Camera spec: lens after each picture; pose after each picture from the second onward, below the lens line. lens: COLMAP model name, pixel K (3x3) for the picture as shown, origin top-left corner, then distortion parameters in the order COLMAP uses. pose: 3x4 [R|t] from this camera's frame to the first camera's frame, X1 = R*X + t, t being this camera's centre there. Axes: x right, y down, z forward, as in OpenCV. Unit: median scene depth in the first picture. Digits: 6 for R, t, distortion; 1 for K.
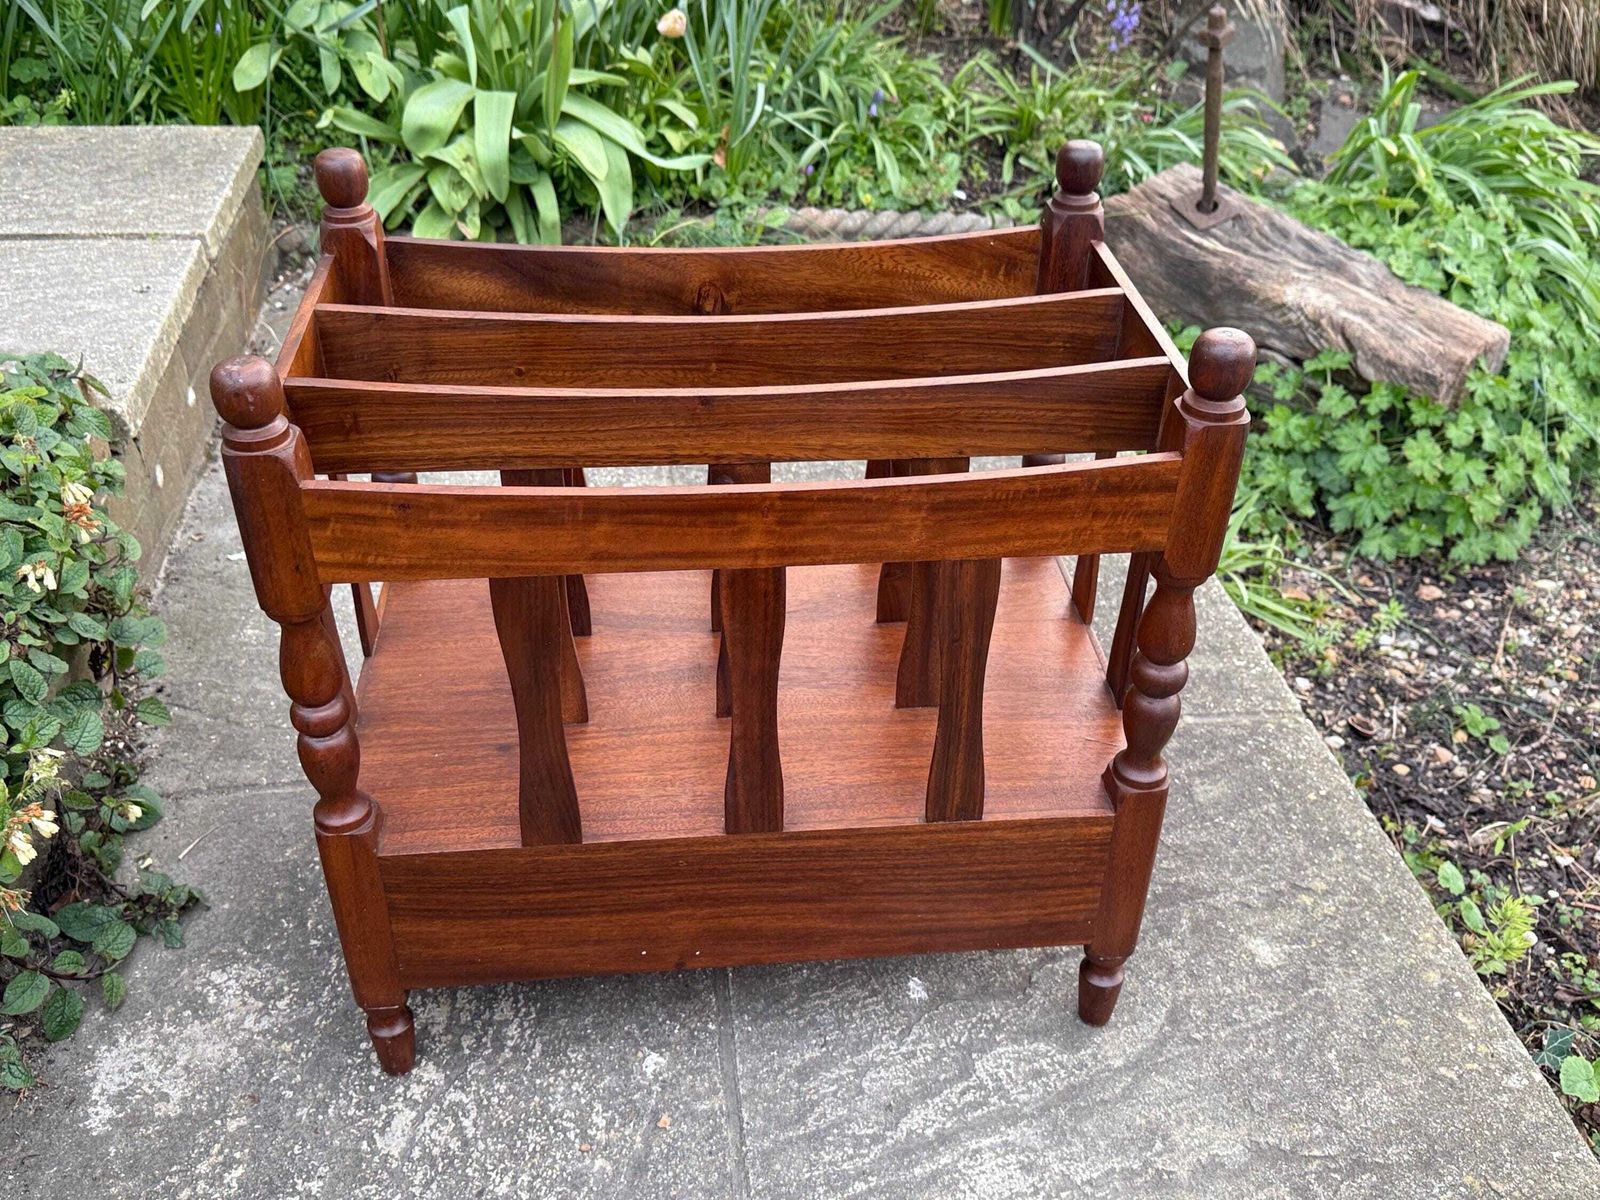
lens RADIAL K [[1461.3, 0, 811.5], [0, 1461.3, 611.7], [0, 0, 1]] dist [0.186926, -0.429225]
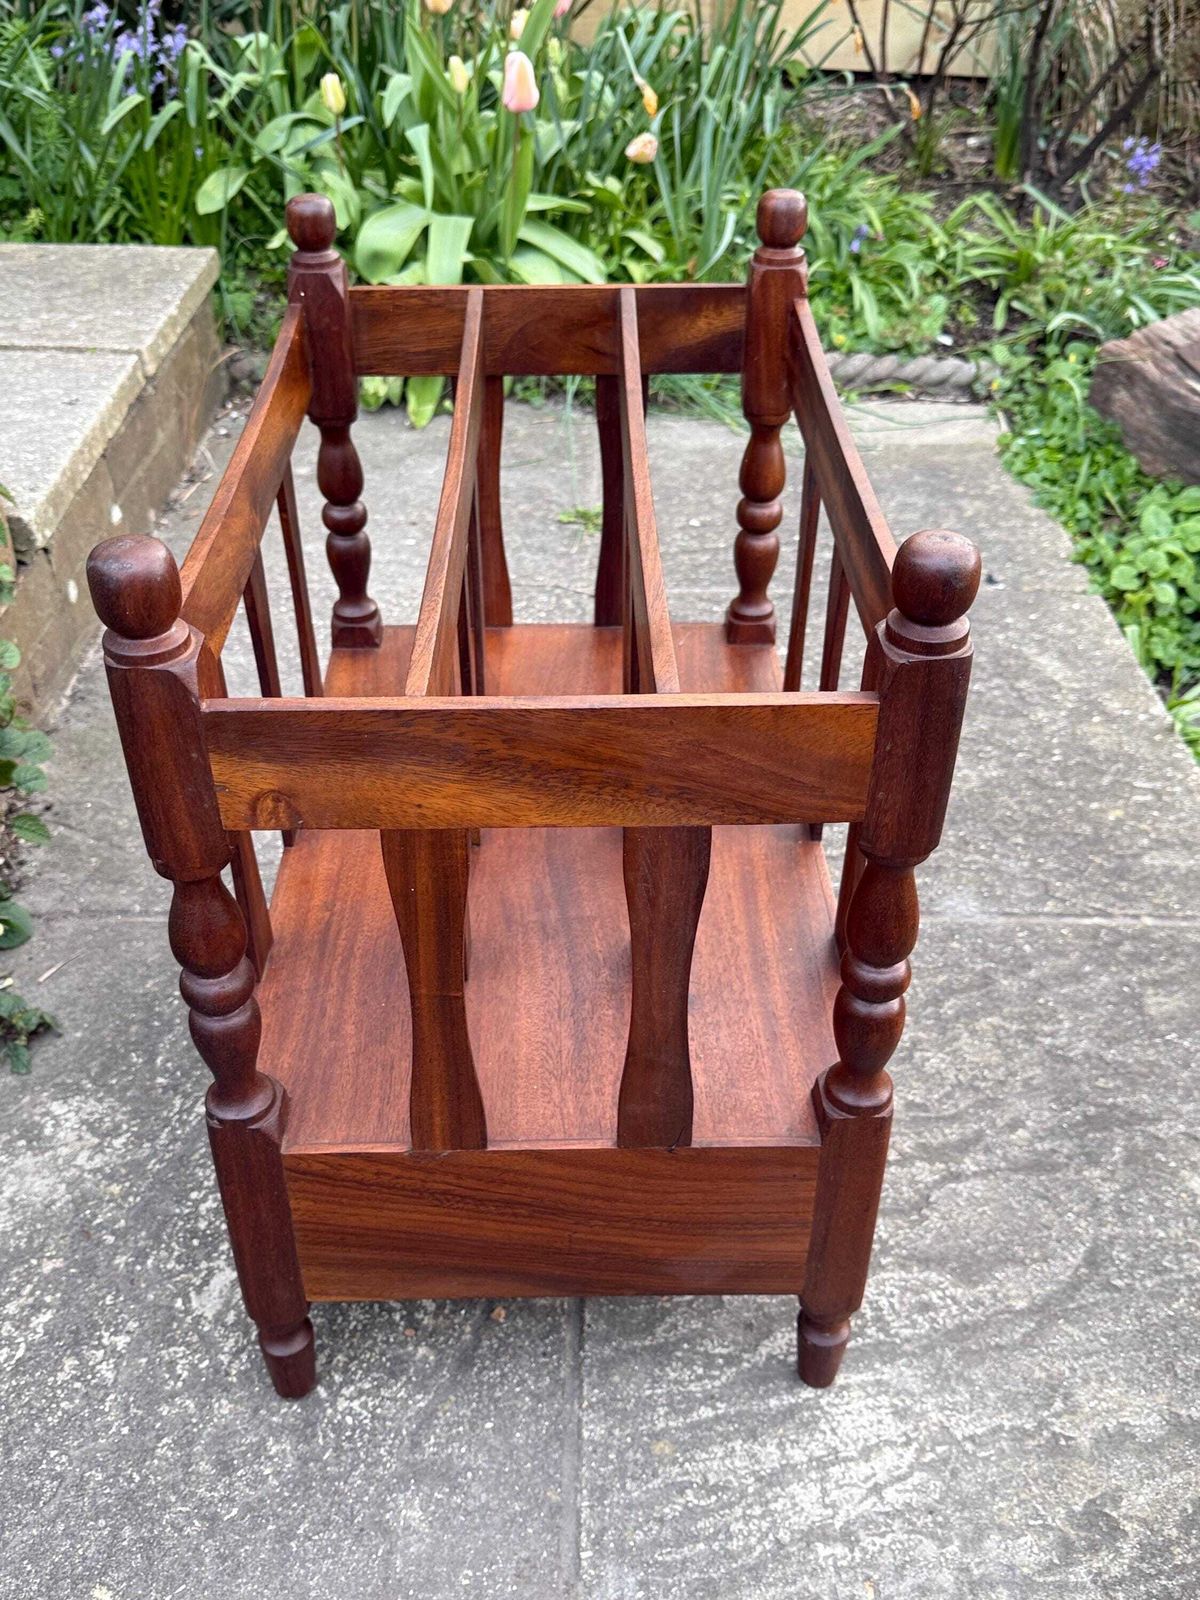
lens RADIAL K [[1476.4, 0, 588.5], [0, 1476.4, 806.4], [0, 0, 1]] dist [0.124665, -0.273402]
pose [[0.989270, 0.066917, -0.129874, 0.037459], [-0.065084, 0.997712, 0.018313, 0.010450], [0.130802, -0.009664, 0.991361, 0.077201]]
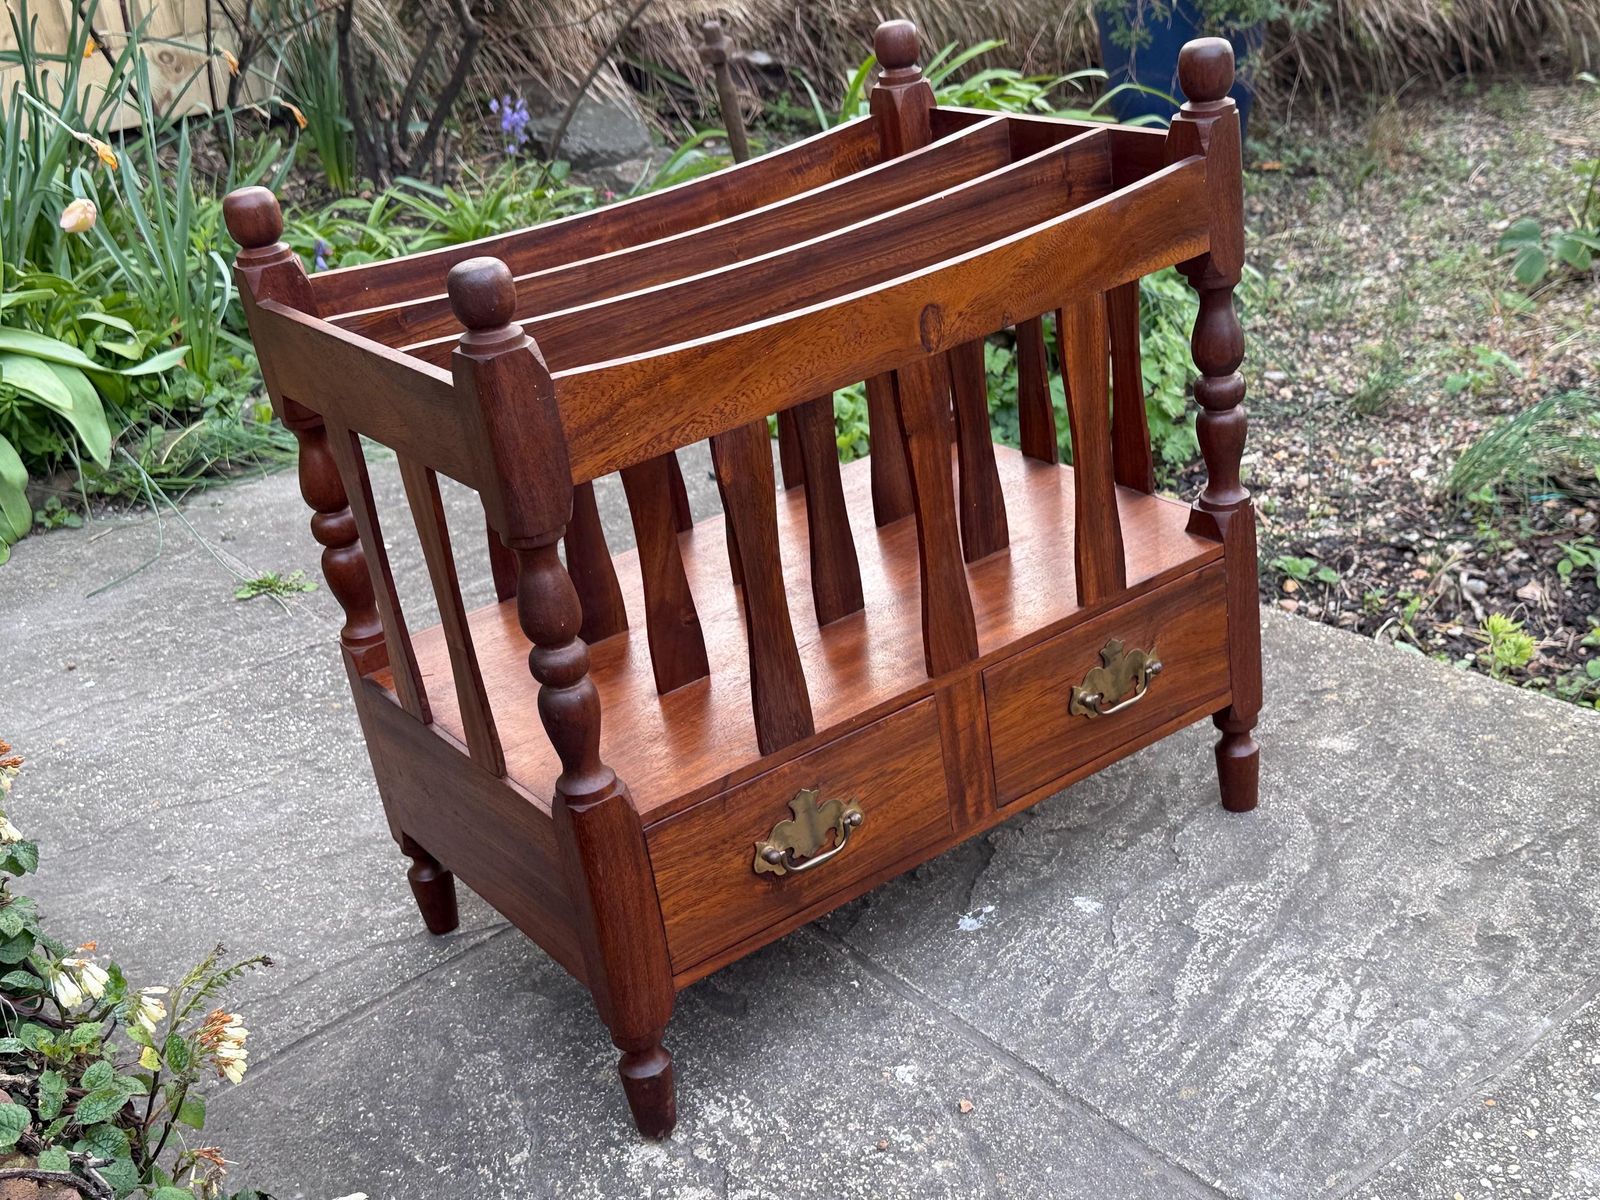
lens RADIAL K [[1931.5, 0, 792.9], [0, 1931.5, 619.3], [0, 0, 1]] dist [0.200612, -0.461771]
pose [[0.857553, -0.344952, 0.381589, -0.377633], [0.410097, 0.906281, -0.102352, 0.111654], [-0.310520, 0.244261, 0.918648, -0.077541]]
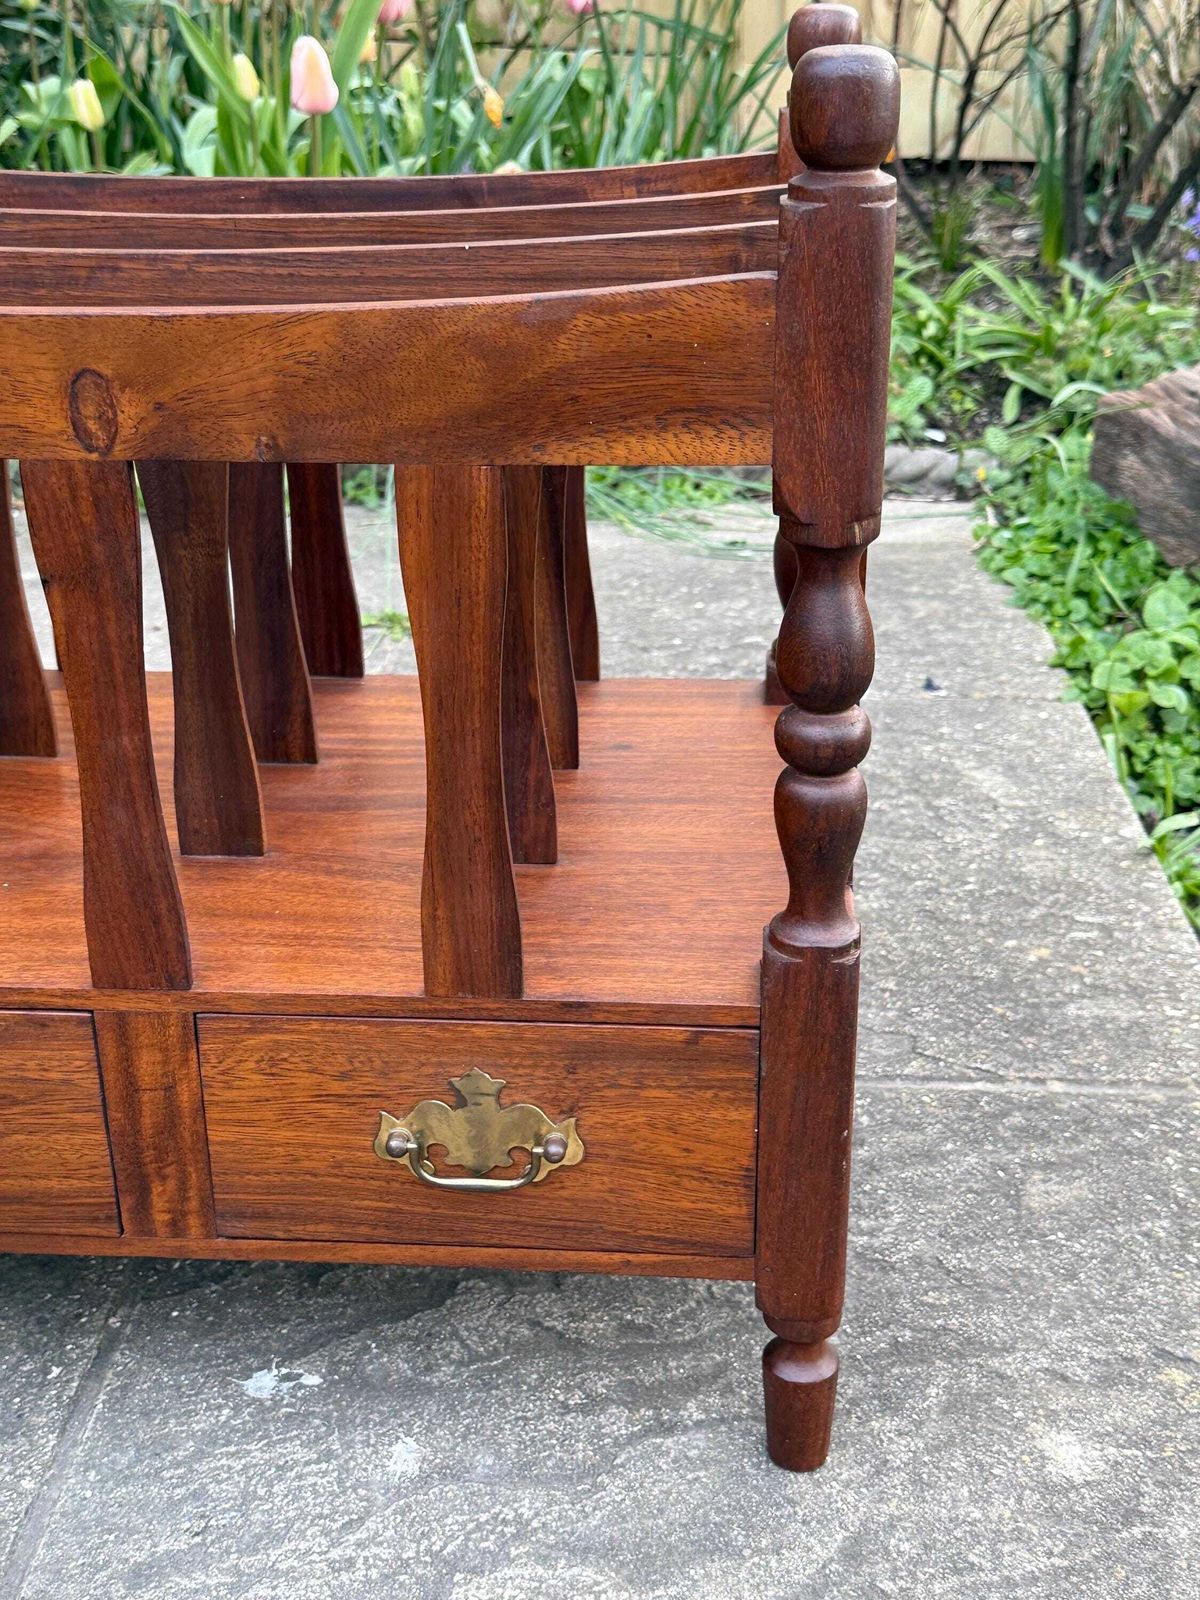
lens RADIAL K [[1950.6, 0, 594.8], [0, 1950.6, 811.9], [0, 0, 1]] dist [0.214572, -0.546994]
pose [[0.983153, 0.035209, -0.179362, 0.207069], [-0.066255, 0.983184, -0.170172, 0.108103], [0.170354, 0.179189, 0.968953, 0.190924]]
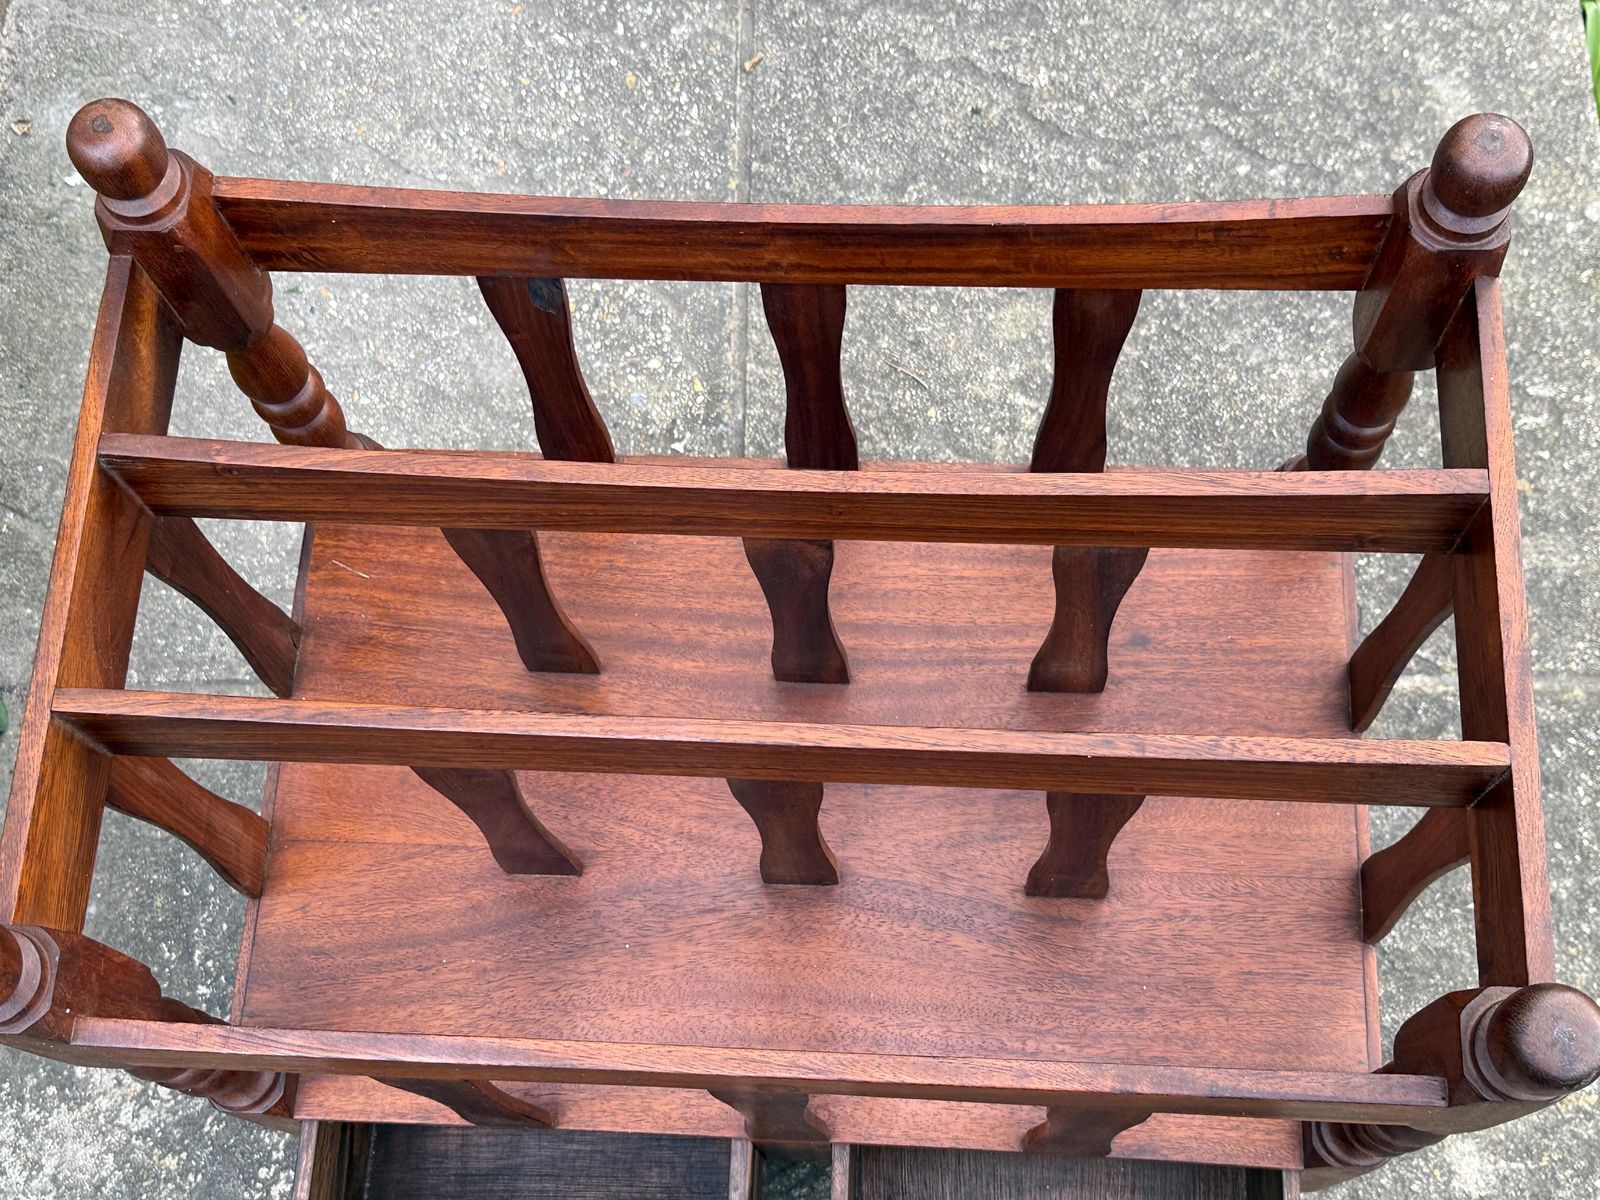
lens RADIAL K [[1993.2, 0, 800.0], [0, 1993.2, 600.0], [0, 0, 1]] dist [0.203342, -0.528781]
pose [[0.986563, 0.109841, -0.120949, 0.060719], [-0.023944, 0.829491, 0.558006, -0.430278], [0.161618, -0.547612, 0.820975, 0.238704]]
